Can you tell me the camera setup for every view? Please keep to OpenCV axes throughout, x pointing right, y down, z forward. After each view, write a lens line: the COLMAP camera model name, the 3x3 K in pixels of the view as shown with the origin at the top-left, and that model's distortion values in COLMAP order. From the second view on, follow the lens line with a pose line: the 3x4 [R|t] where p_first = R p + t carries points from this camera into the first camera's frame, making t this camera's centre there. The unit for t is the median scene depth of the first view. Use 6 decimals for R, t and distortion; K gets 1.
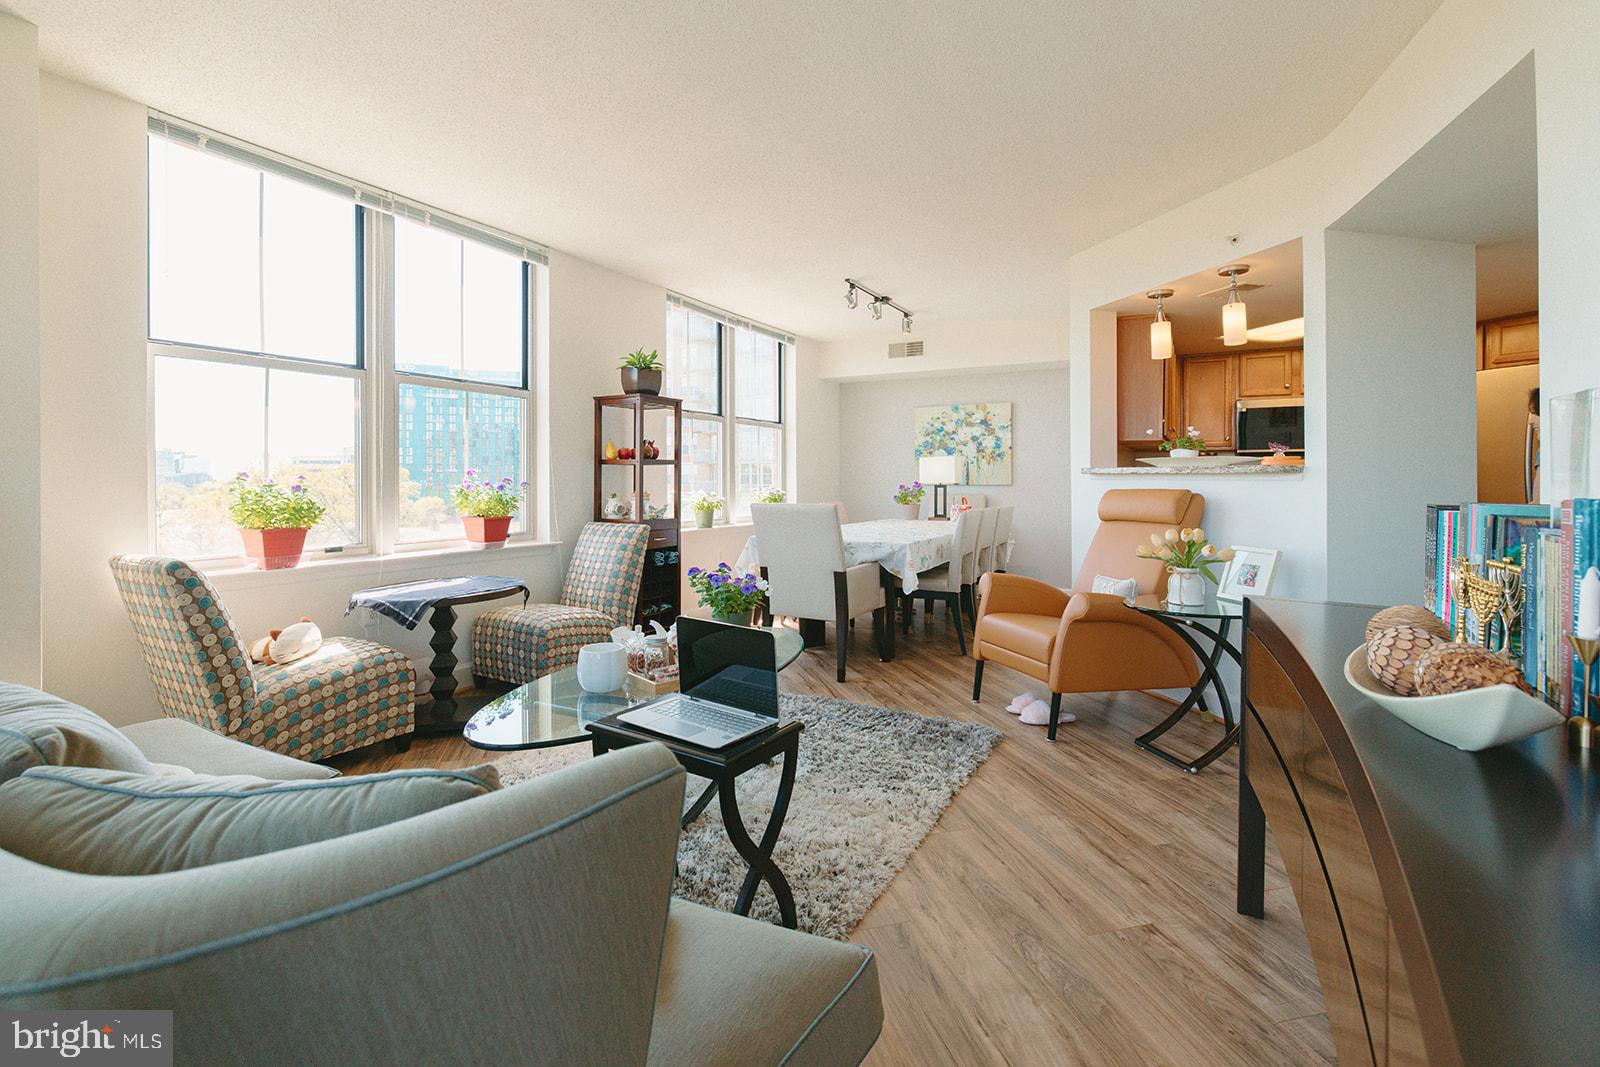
lens RADIAL K [[712.3, 0, 781.3], [0, 712.3, 471.0], [0, 0, 1]] dist [0.001158, 0.000338]
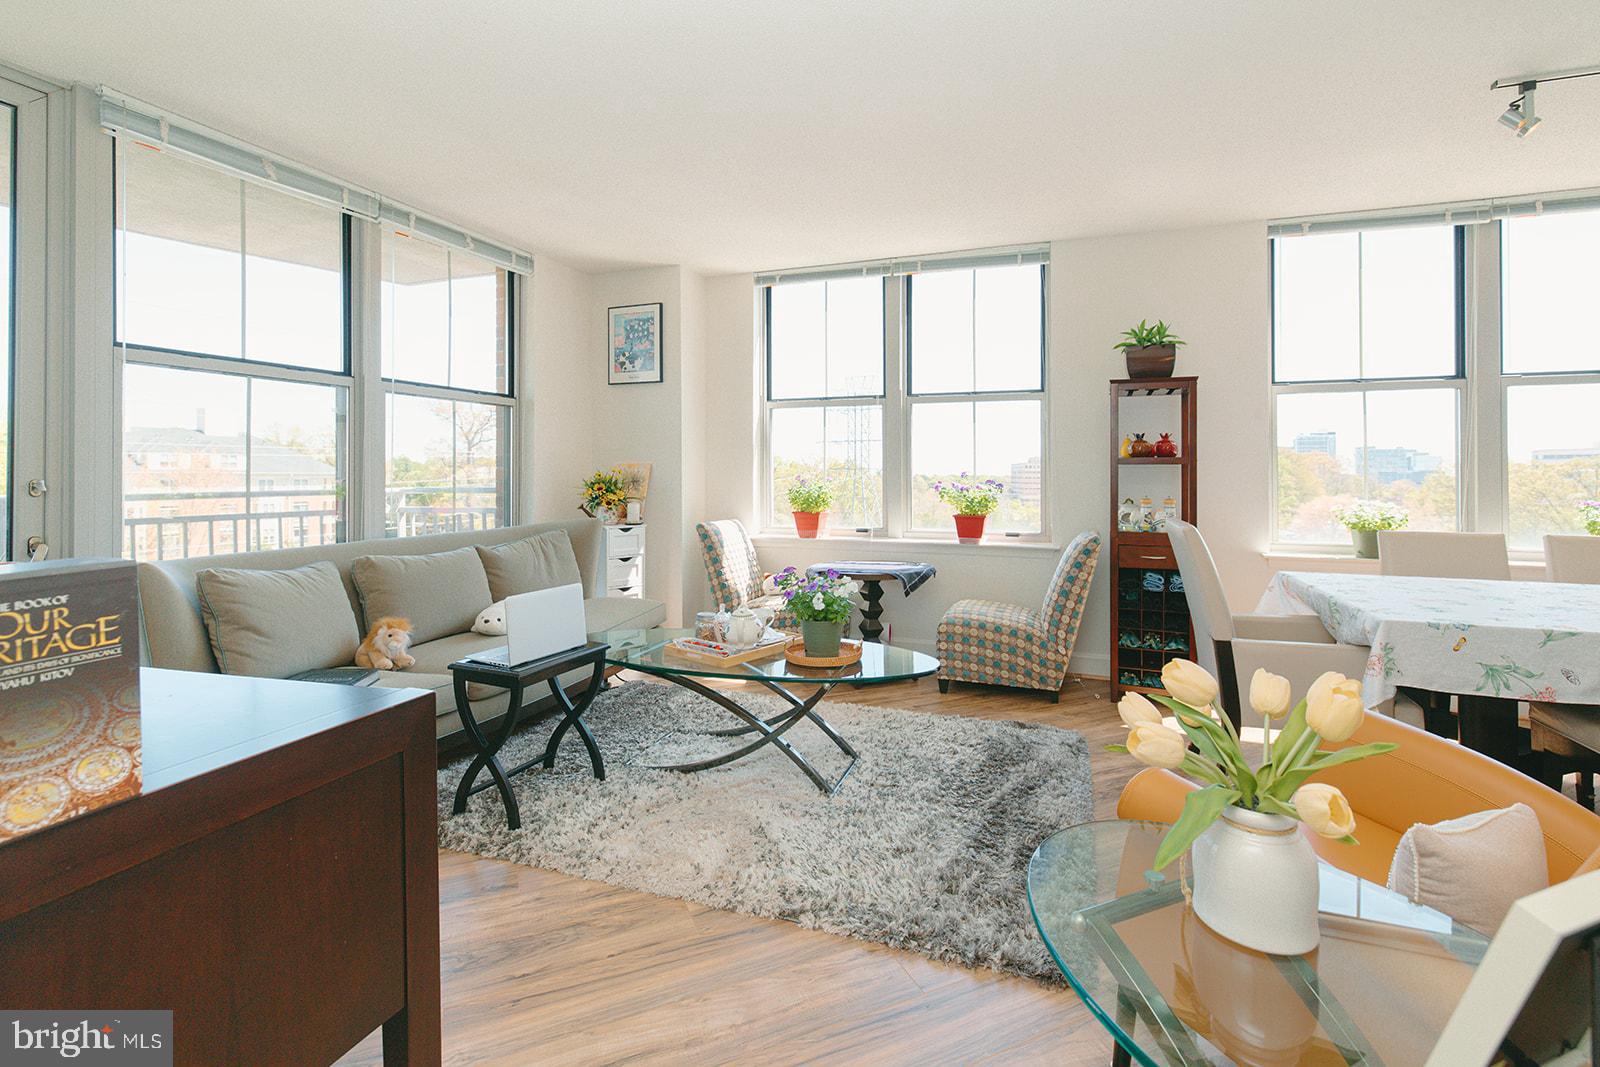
lens RADIAL K [[697.5, 0, 819.2], [0, 697.5, 467.6], [0, 0, 1]] dist [0.000515, 0.000563]
pose [[0.189542, -0.009223, -0.981829, 0.642653], [0.007590, 0.999940, -0.007928, -0.002157], [0.981843, -0.005950, 0.189600, 0.596102]]
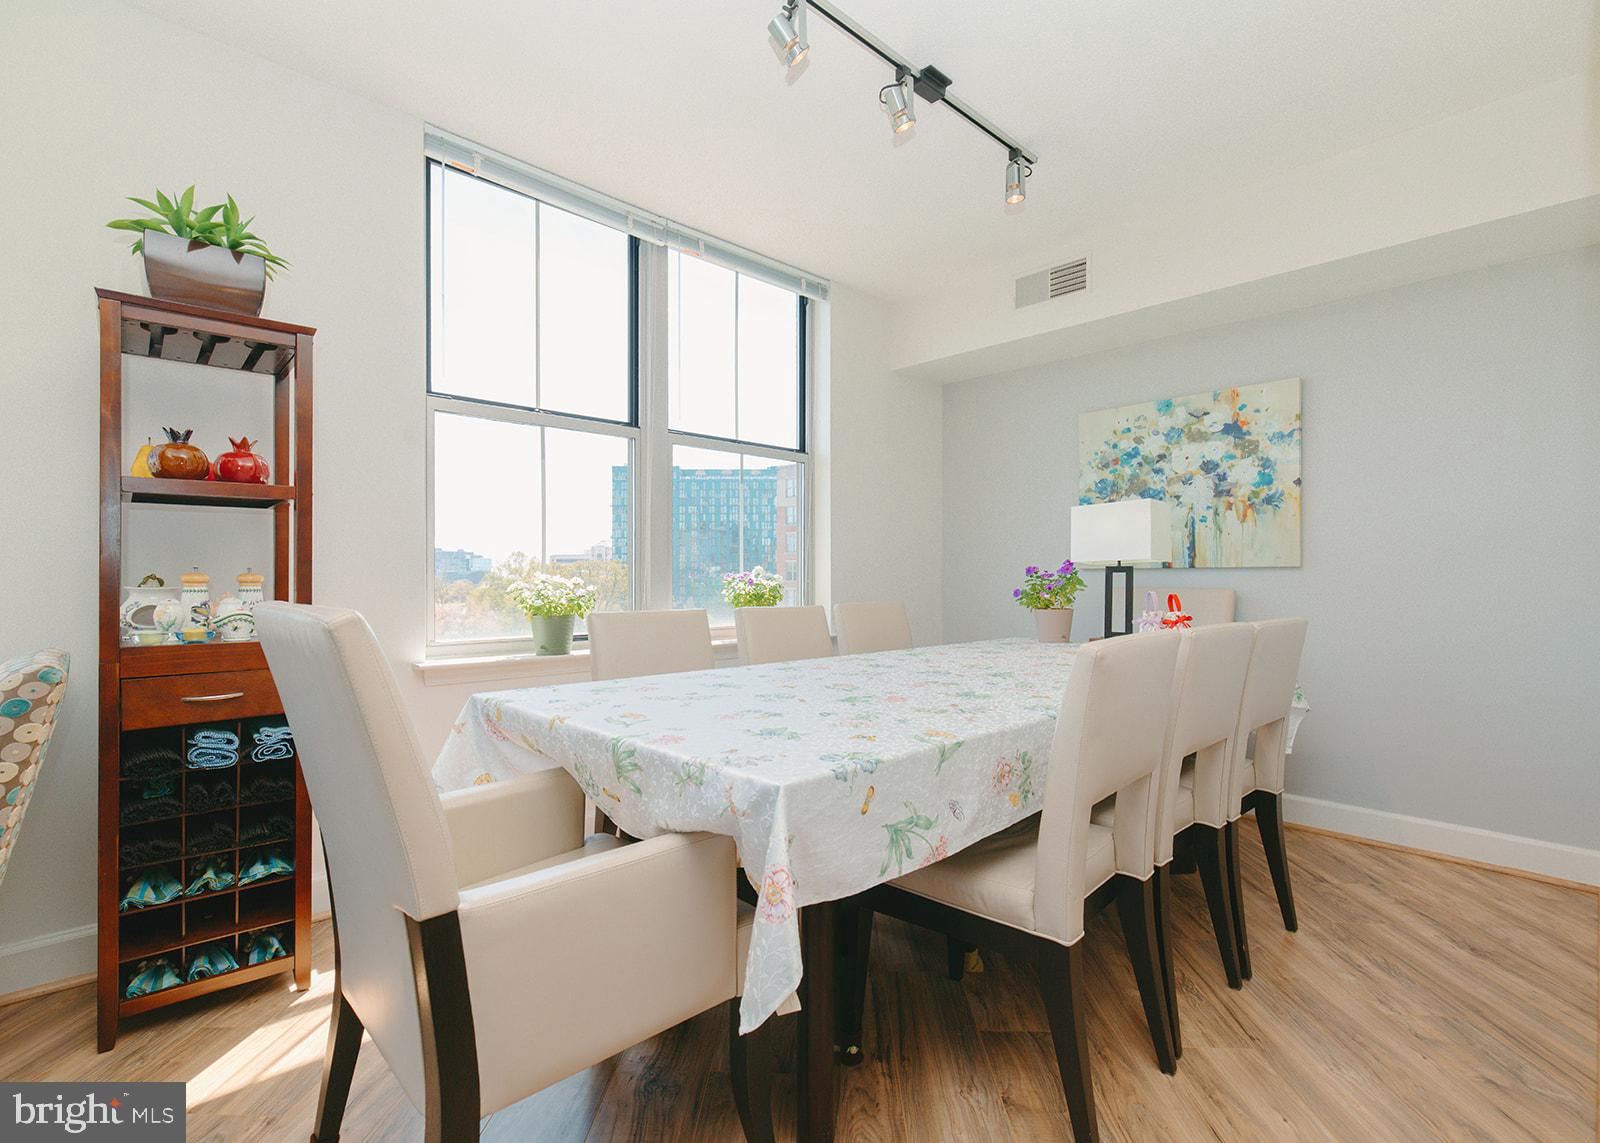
lens RADIAL K [[761.6, 0, 801.8], [0, 761.6, 577.3], [0, 0, 1]] dist [-0.002239, 0.001662]
pose [[0.964214, 0.001748, -0.265119, 0.278713], [0.001603, 0.999922, 0.012423, 0.035221], [0.265120, -0.012404, 0.964136, 0.859634]]
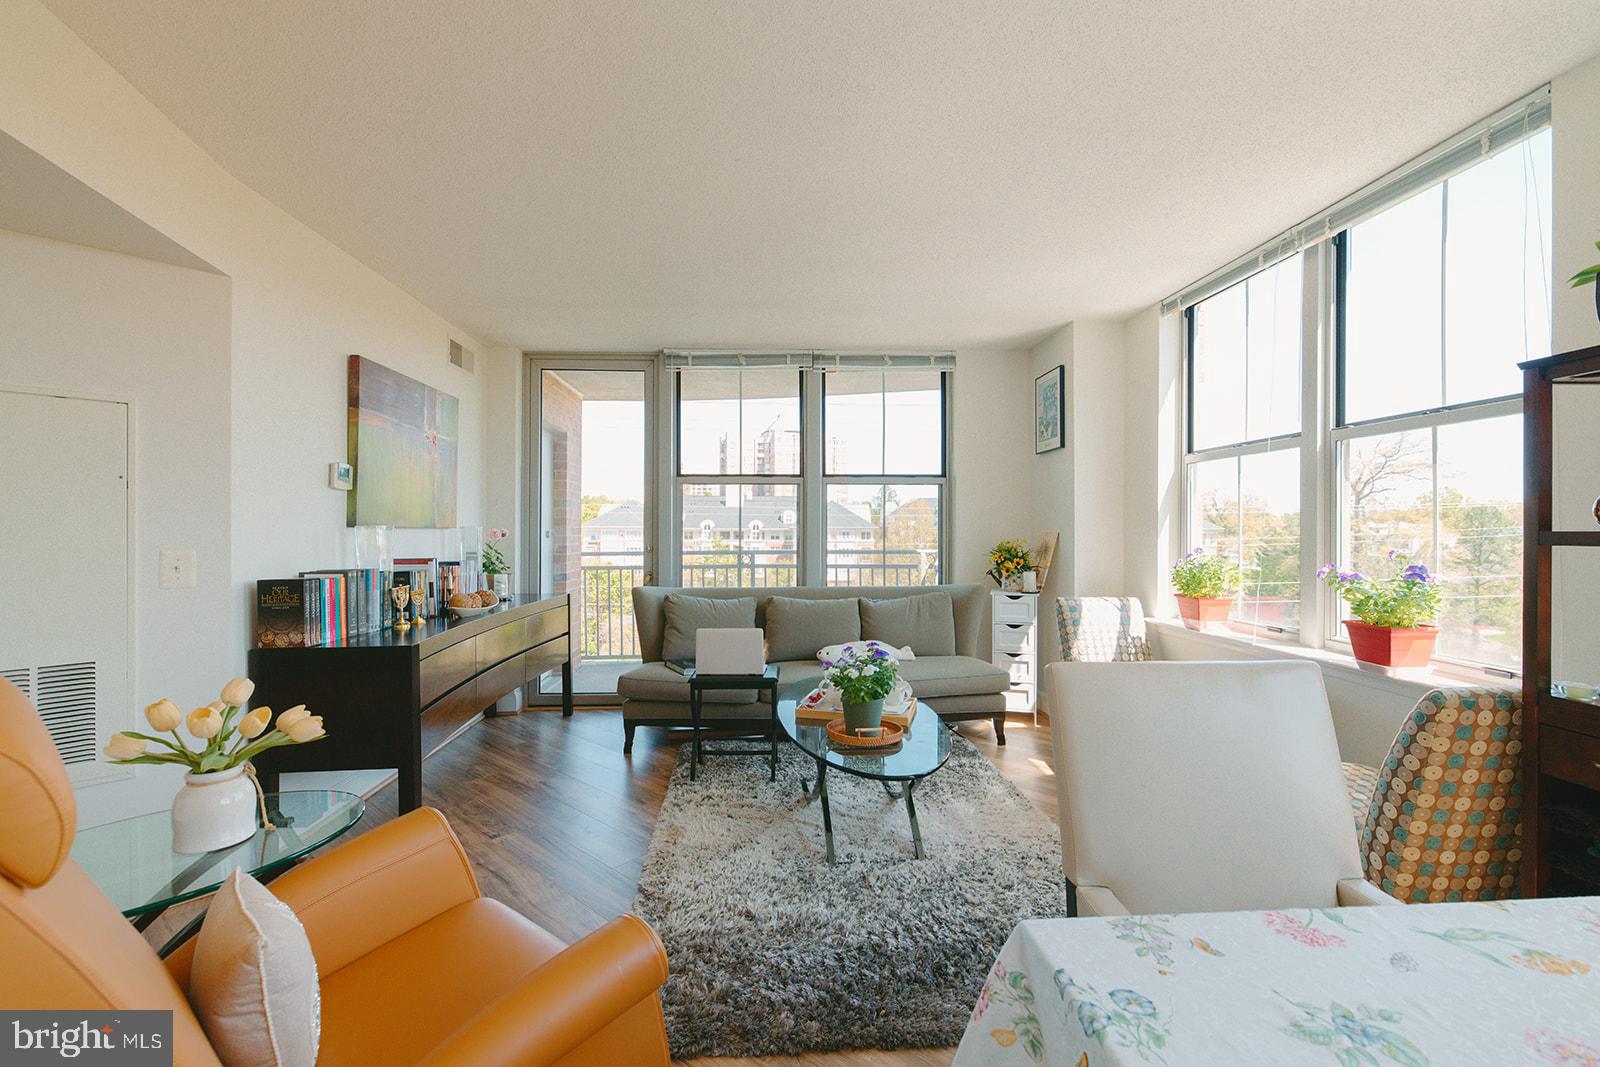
lens RADIAL K [[677.1, 0, 799.8], [0, 677.1, 540.5], [0, 0, 1]] dist [0.019780, 0.000128]
pose [[-0.814897, 0.007525, -0.579557, 0.397548], [0.003715, 0.999963, 0.007760, -0.018822], [0.579594, 0.004171, -0.814895, 1.269517]]
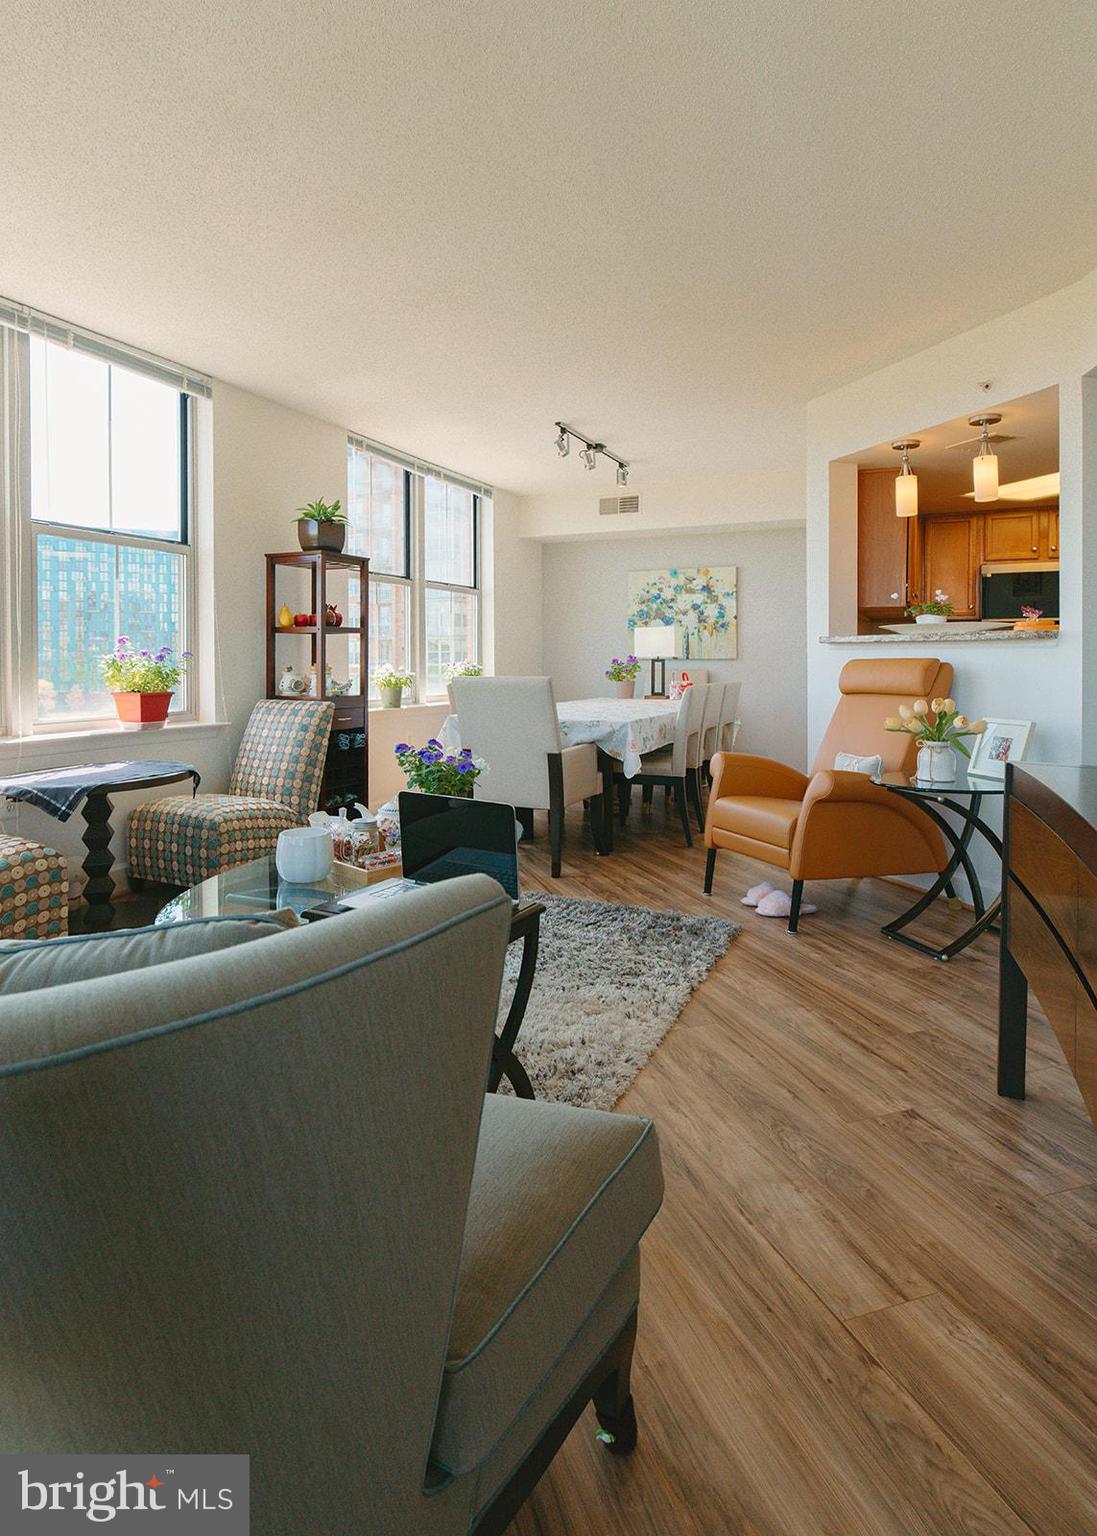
lens RADIAL K [[828.7, 0, 522.4], [0, 828.7, 659.0], [0, 0, 1]] dist [0.000456, 0.000699]
pose [[0.997302, -0.000487, 0.073407, -0.035466], [-0.000377, 0.999931, 0.011756, 0.013219], [-0.073408, -0.011752, 0.997233, -0.022943]]
